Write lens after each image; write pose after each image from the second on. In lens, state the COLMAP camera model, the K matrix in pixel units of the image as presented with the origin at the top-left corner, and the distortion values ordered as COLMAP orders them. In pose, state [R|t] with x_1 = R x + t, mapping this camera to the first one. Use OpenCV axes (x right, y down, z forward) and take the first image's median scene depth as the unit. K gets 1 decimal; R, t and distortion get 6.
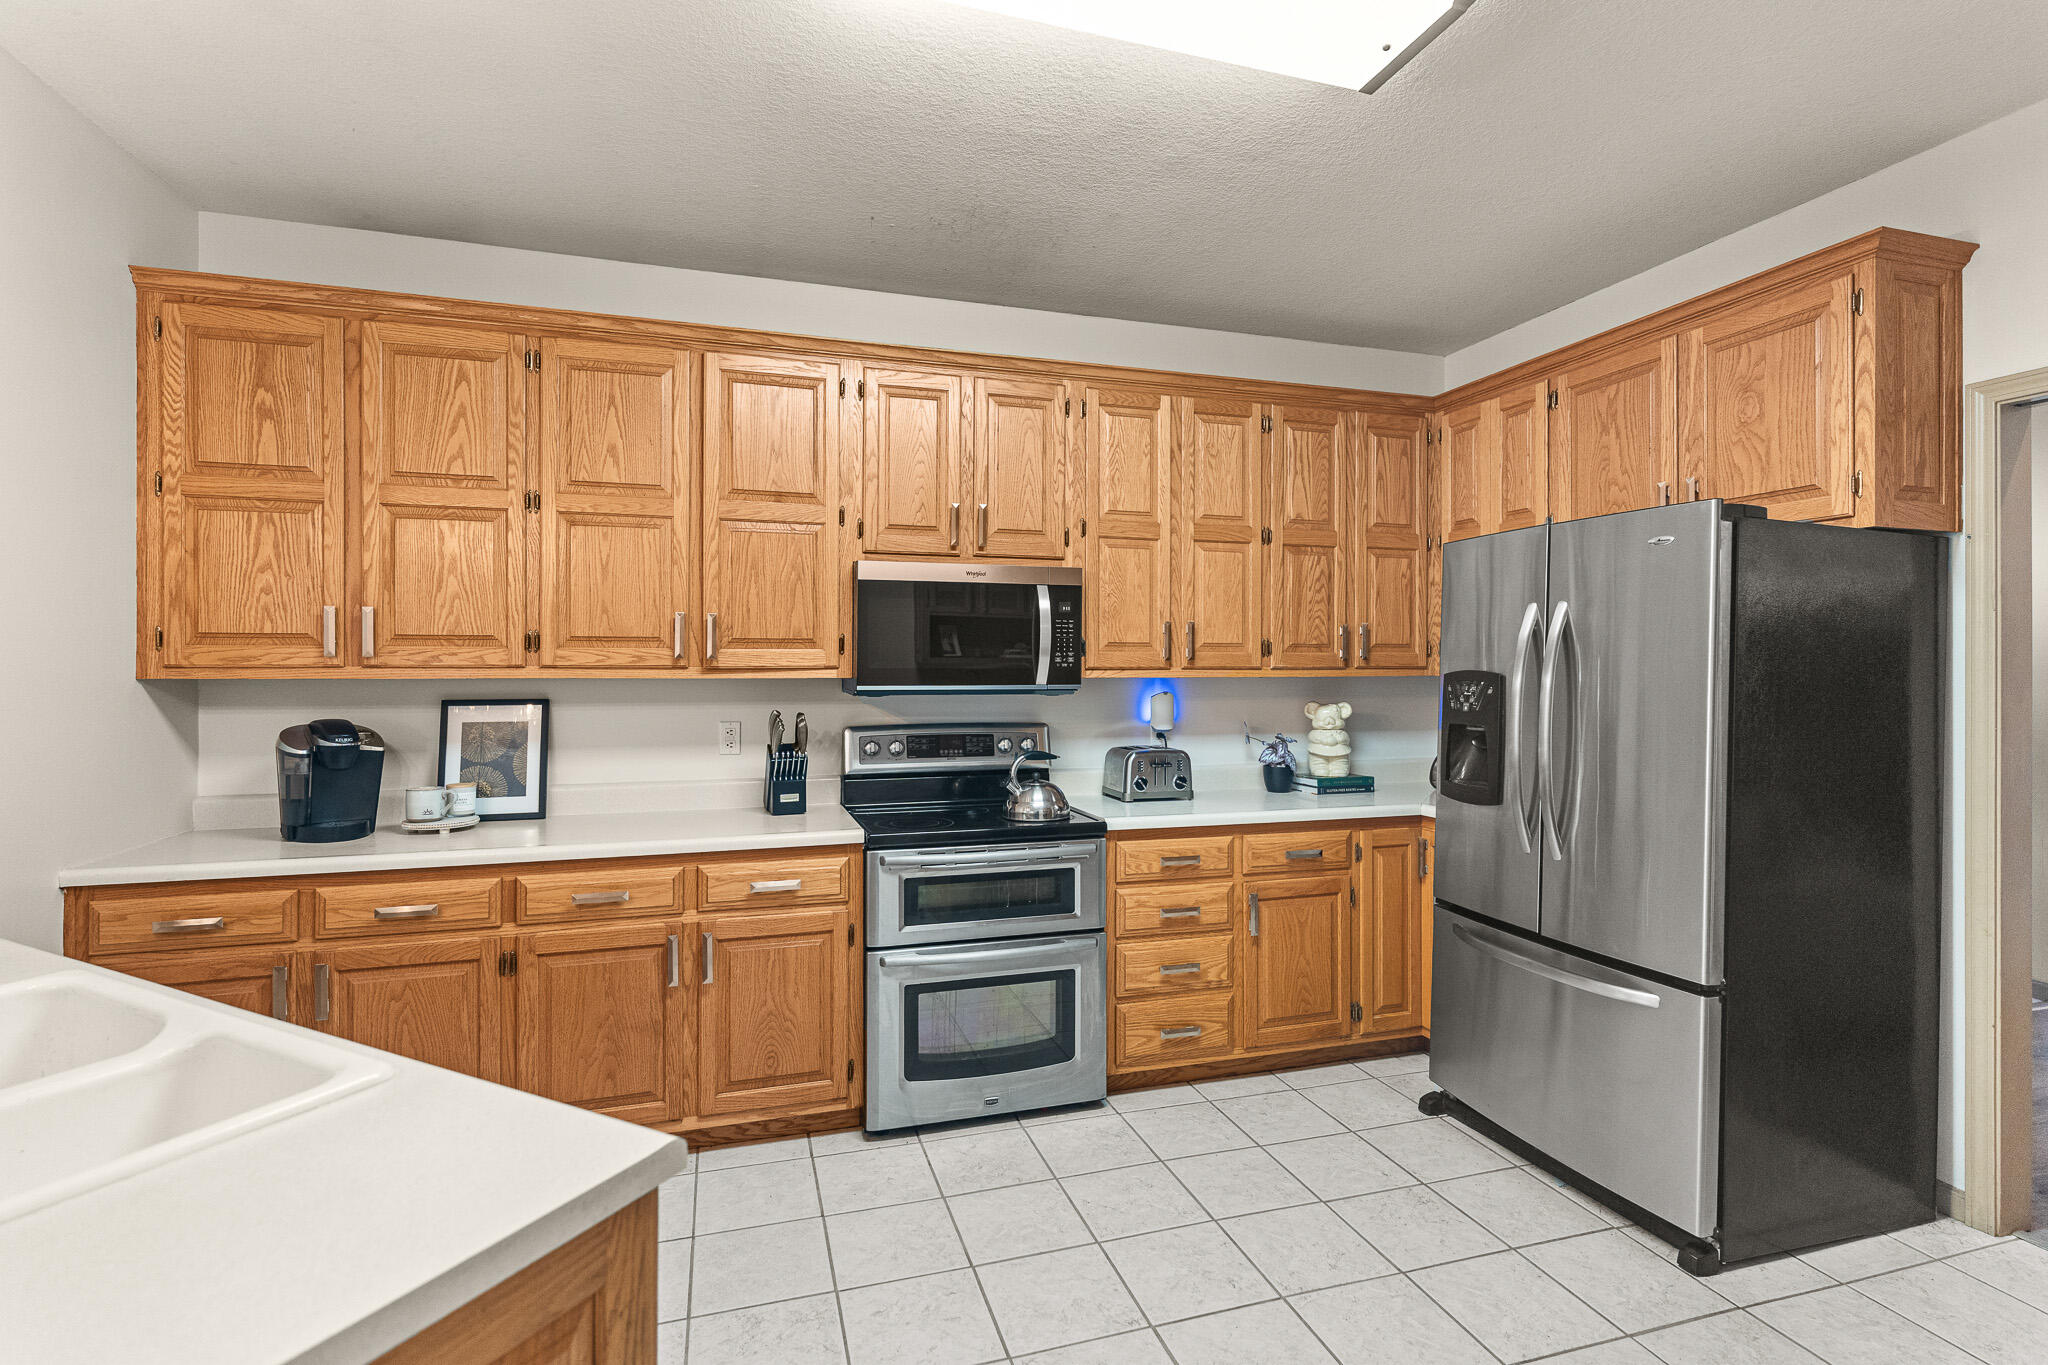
lens RADIAL K [[981.4, 0, 1028.2], [0, 981.4, 669.2], [0, 0, 1]] dist [0.002421, -0.000047]
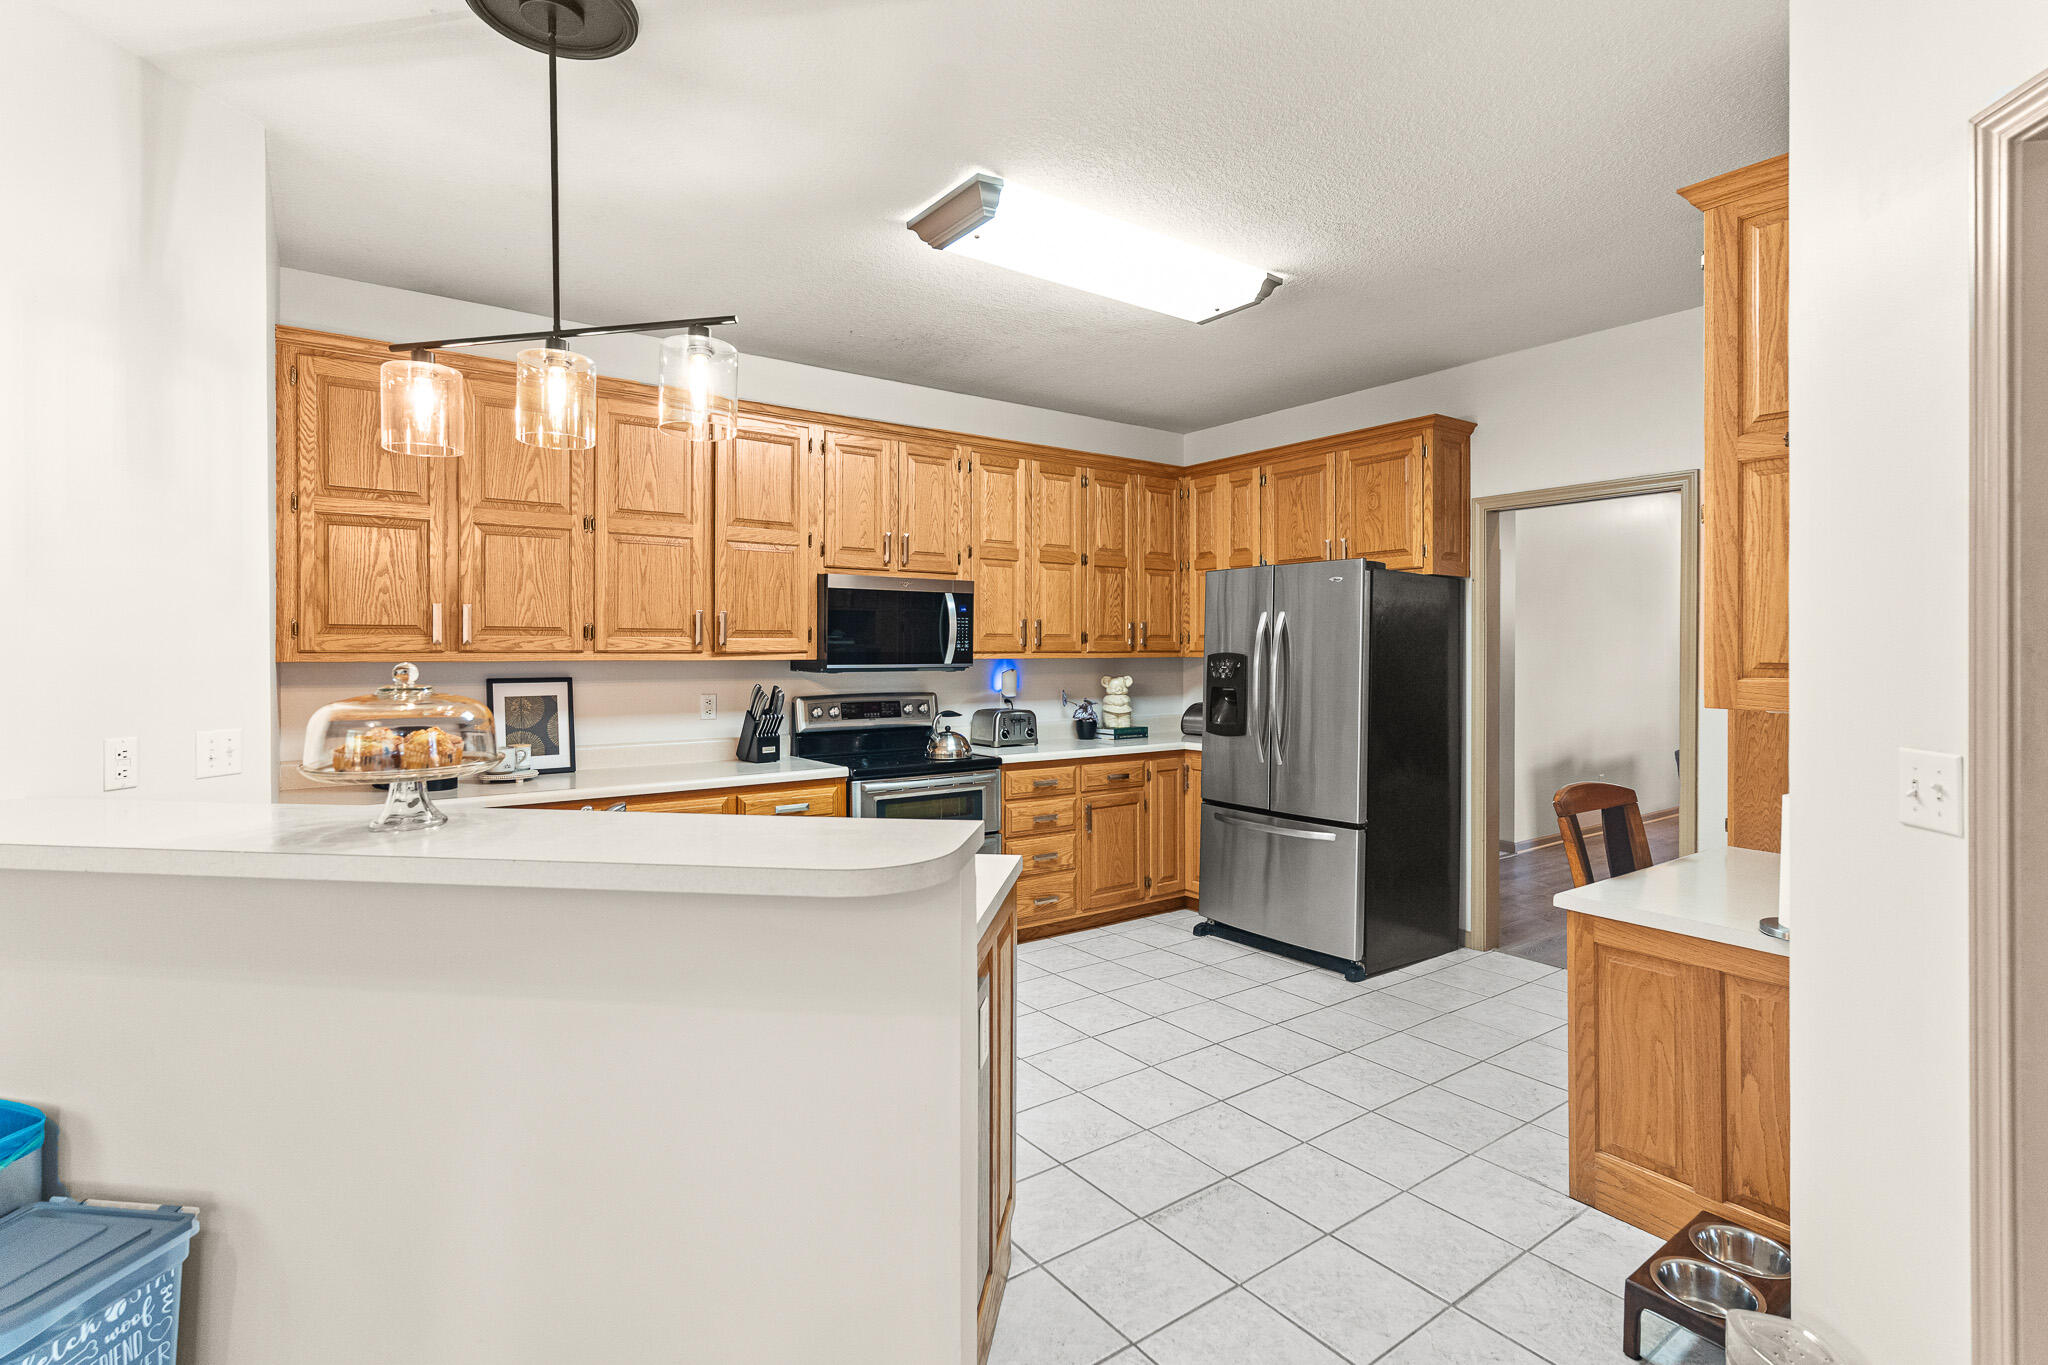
lens RADIAL K [[981.4, 0, 1025.3], [0, 981.4, 661.0], [0, 0, 1]] dist [0.002421, -0.000047]
pose [[0.945917, -0.005017, 0.324371, -0.360478], [0.002834, 0.999970, 0.007205, 0.002111], [-0.324397, -0.005896, 0.945903, -0.388552]]
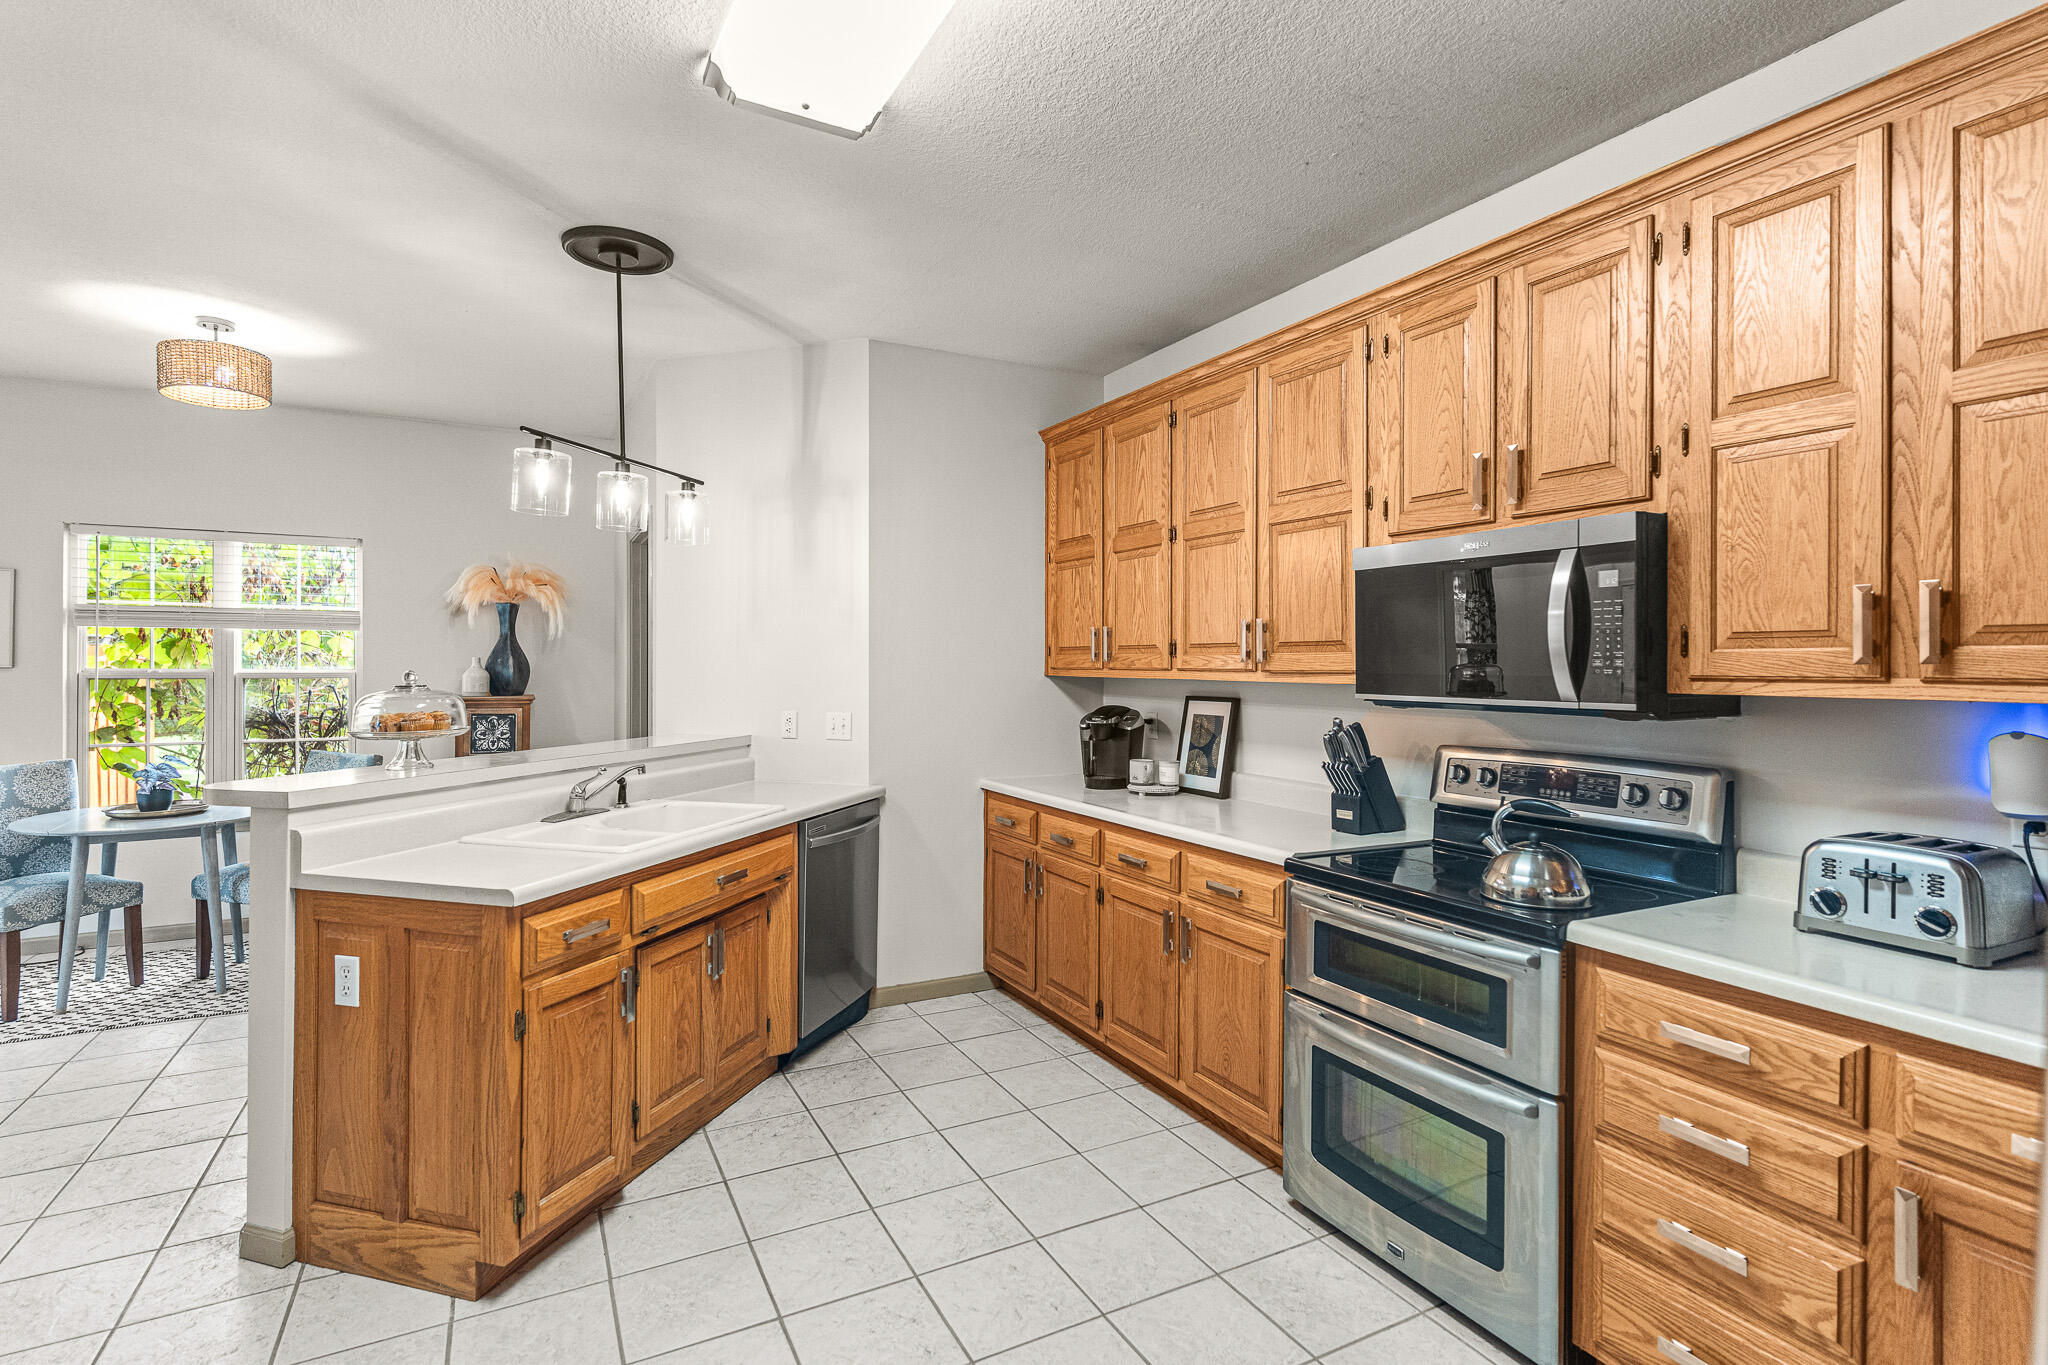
lens RADIAL K [[981.4, 0, 1024.4], [0, 981.4, 669.4], [0, 0, 1]] dist [0.002421, -0.000047]
pose [[0.185530, 0.003858, -0.982631, 0.627584], [-0.011080, 0.999937, 0.001834, -0.002904], [0.982576, 0.010547, 0.185561, 0.558513]]
